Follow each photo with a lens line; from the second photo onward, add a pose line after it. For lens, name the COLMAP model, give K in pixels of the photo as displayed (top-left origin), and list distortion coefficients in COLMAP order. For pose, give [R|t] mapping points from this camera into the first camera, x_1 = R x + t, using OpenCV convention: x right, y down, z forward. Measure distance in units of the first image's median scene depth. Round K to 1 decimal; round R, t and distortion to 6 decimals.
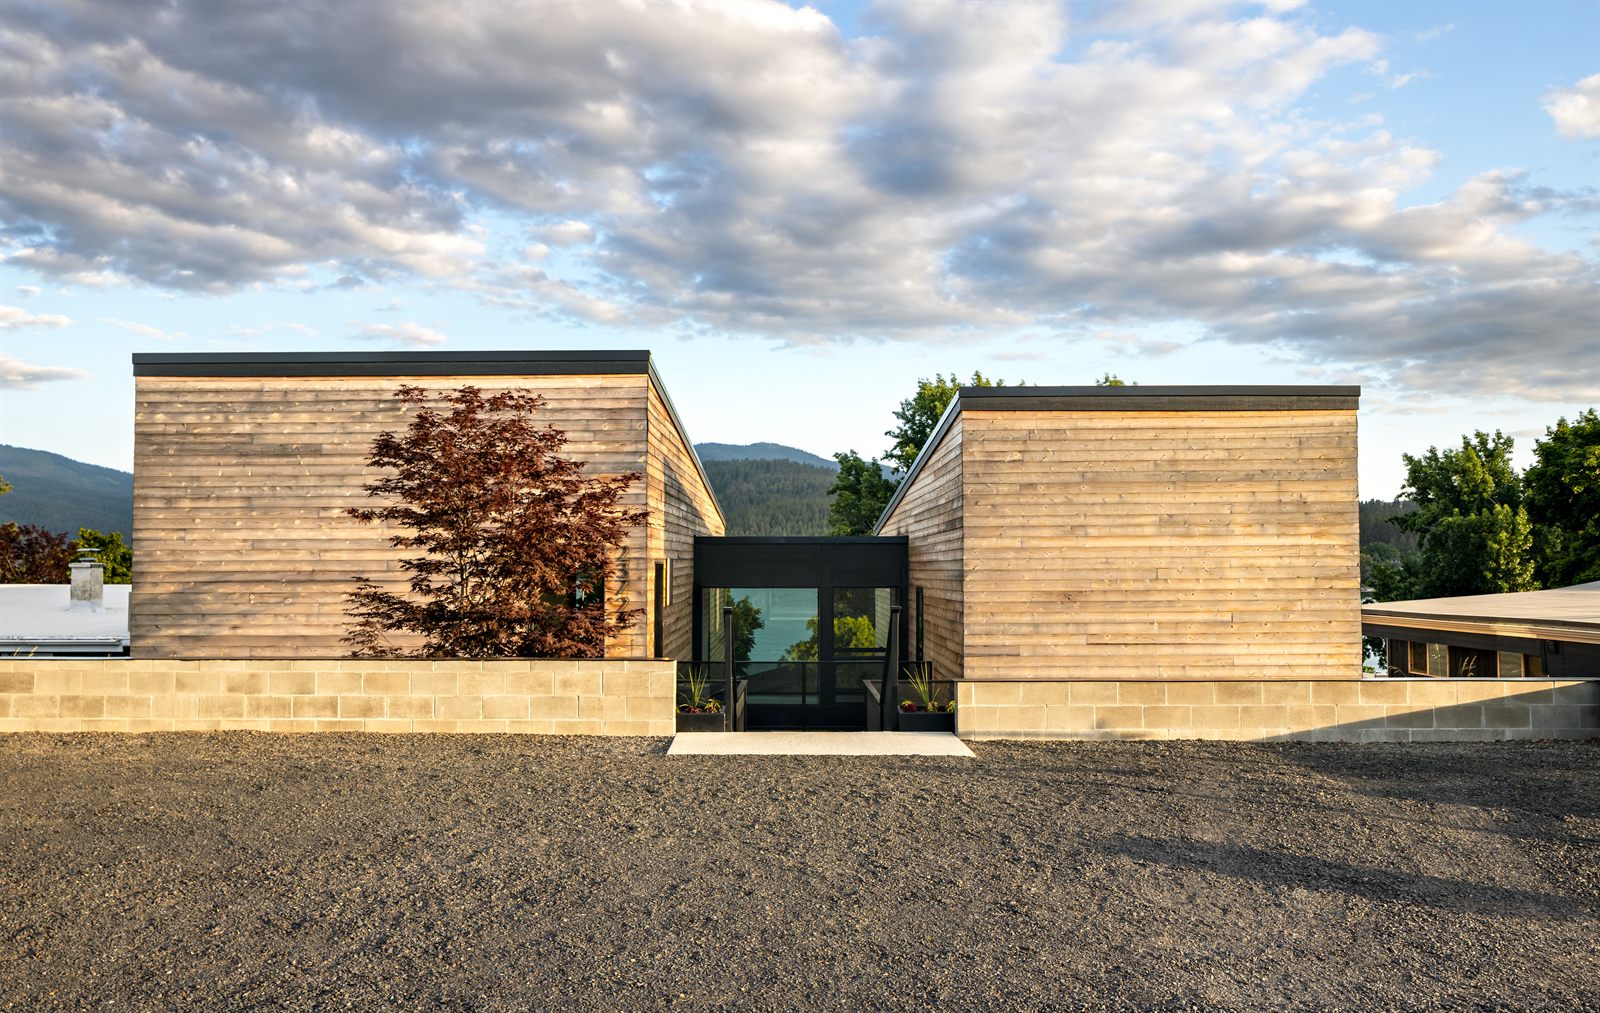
lens RADIAL K [[2206.8, 0, 794.0], [0, 2206.8, 376.7], [0, 0, 1]] dist [0.000145, 0.014160]
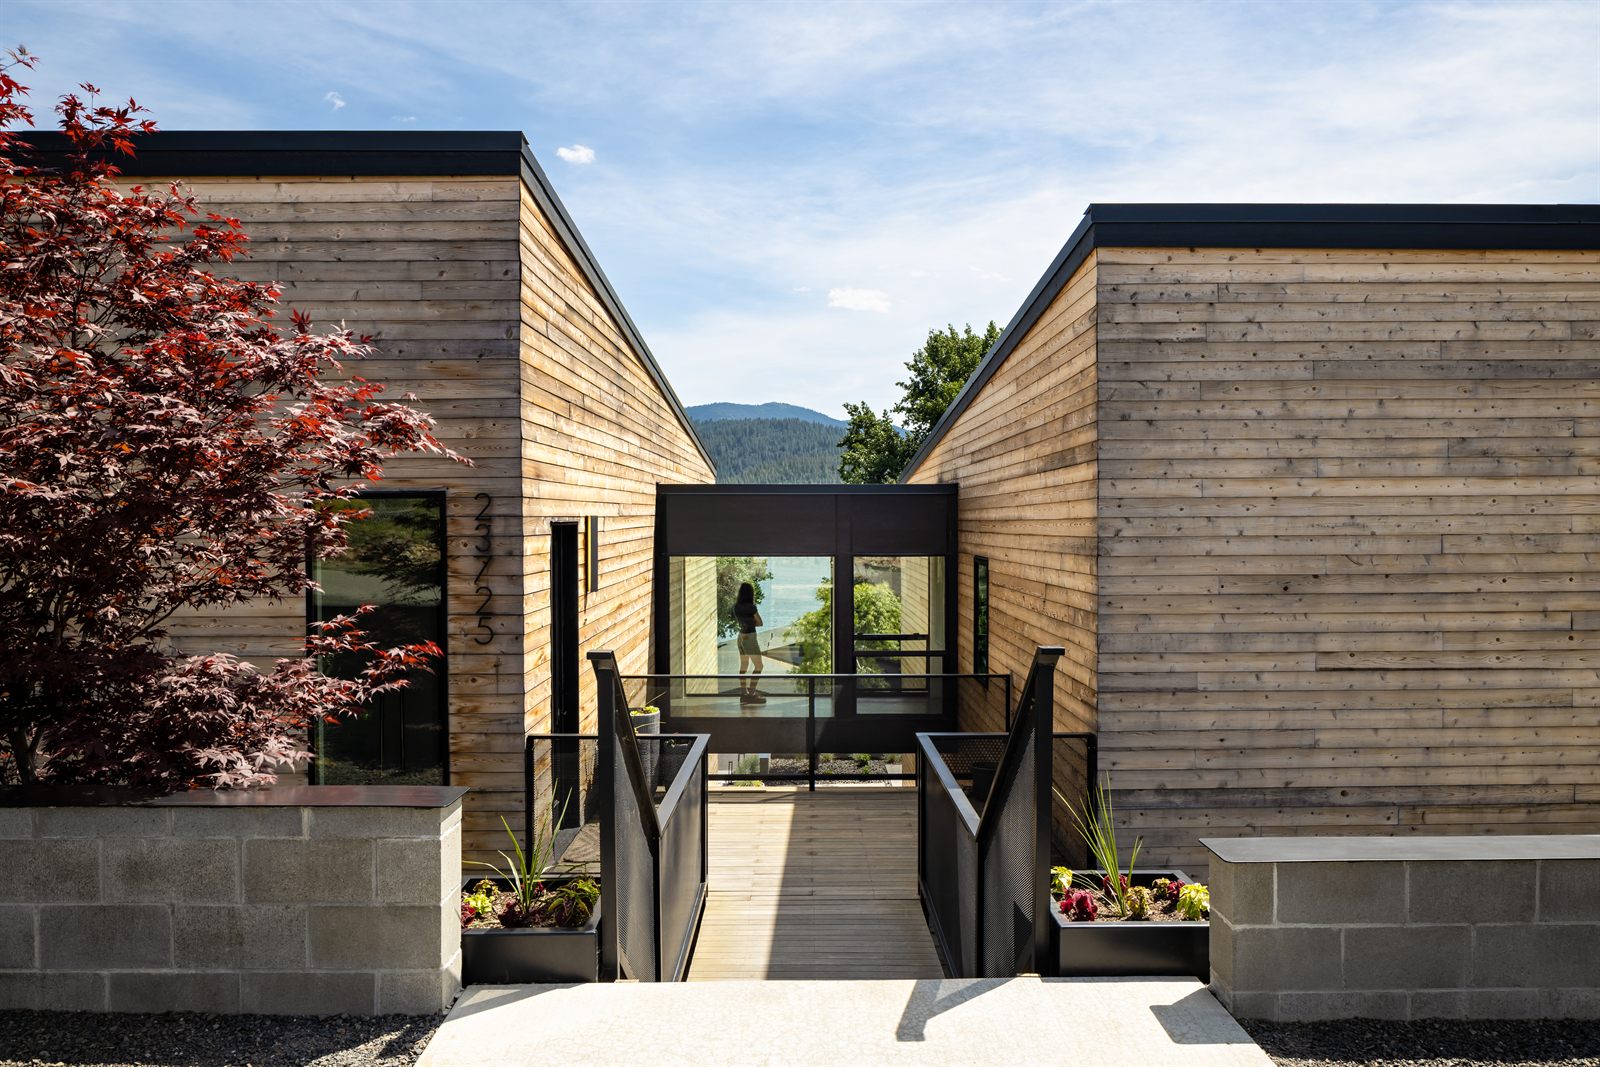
lens RADIAL K [[1256.4, 0, 835.8], [0, 1256.4, 571.3], [0, 0, 1]] dist [-0.006559, -0.003212]
pose [[0.999795, -0.000712, 0.020231, 0.004683], [-0.001918, 0.991558, 0.129649, 0.054997], [-0.020153, -0.129661, 0.991354, 0.683896]]
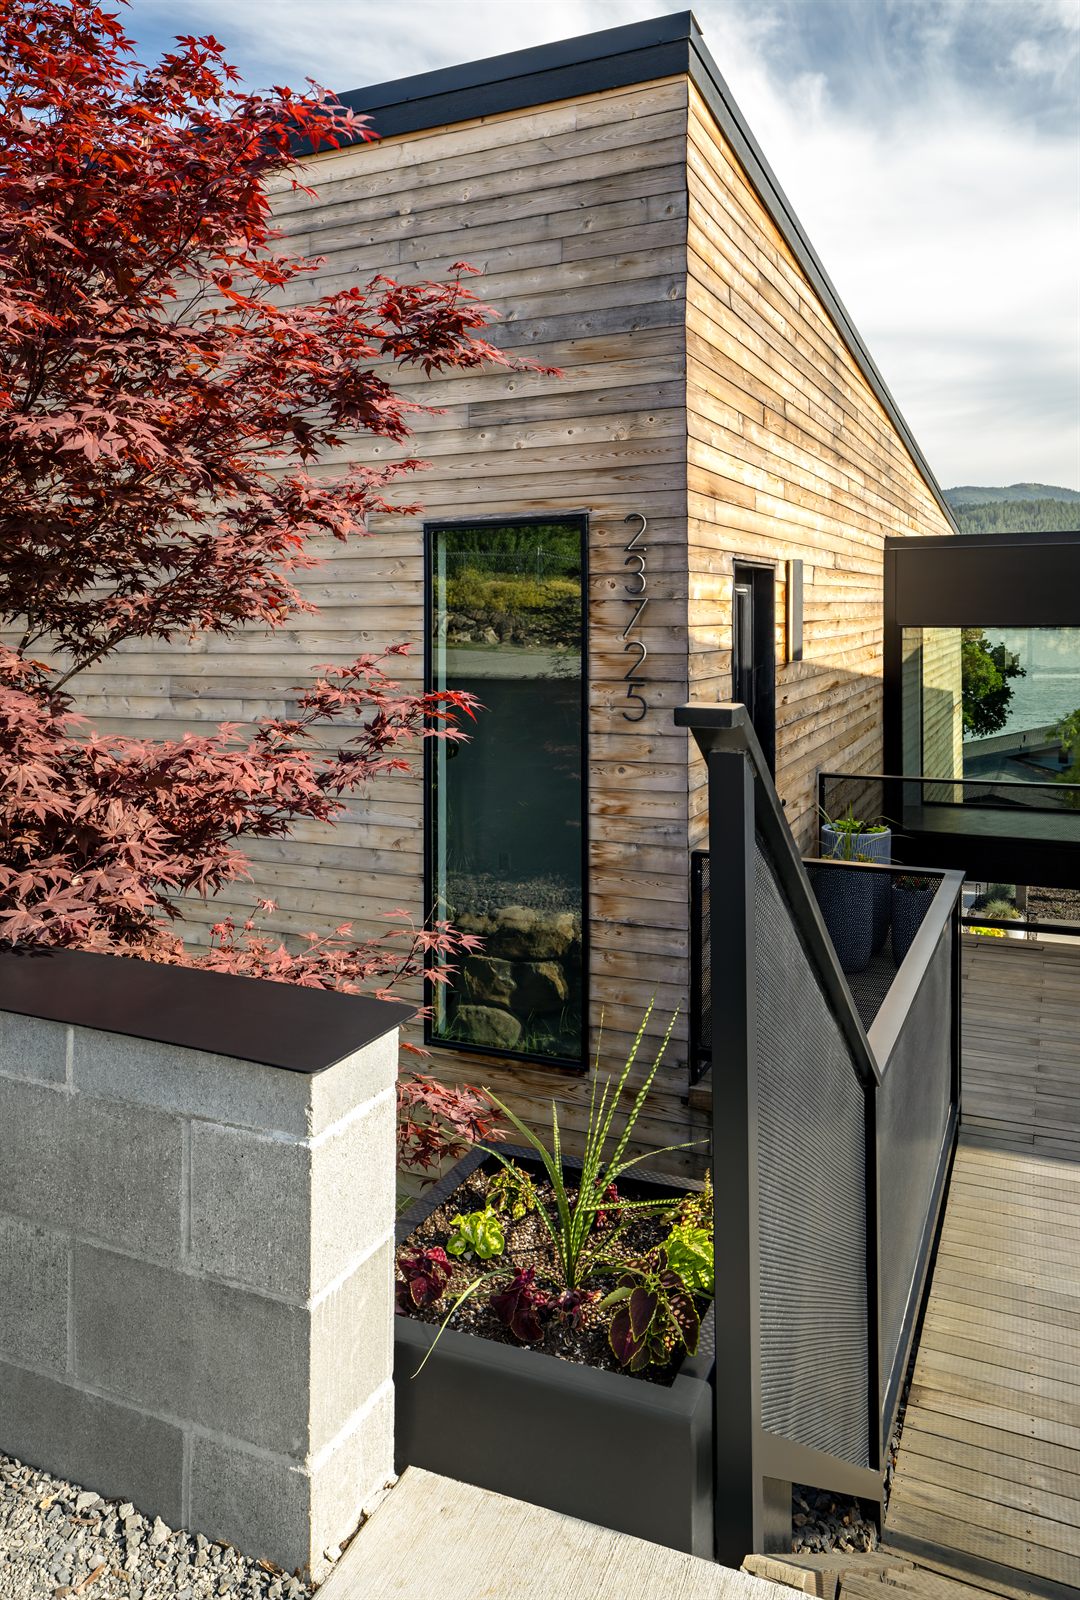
lens RADIAL K [[1120.3, 0, 543.2], [0, 1120.3, 641.3], [0, 0, 1]] dist [0.000640, -0.000192]
pose [[0.911579, 0.000656, -0.411124, -0.008187], [0.039073, 0.995334, 0.088225, 0.080559], [0.409263, -0.096488, 0.907300, 0.802844]]
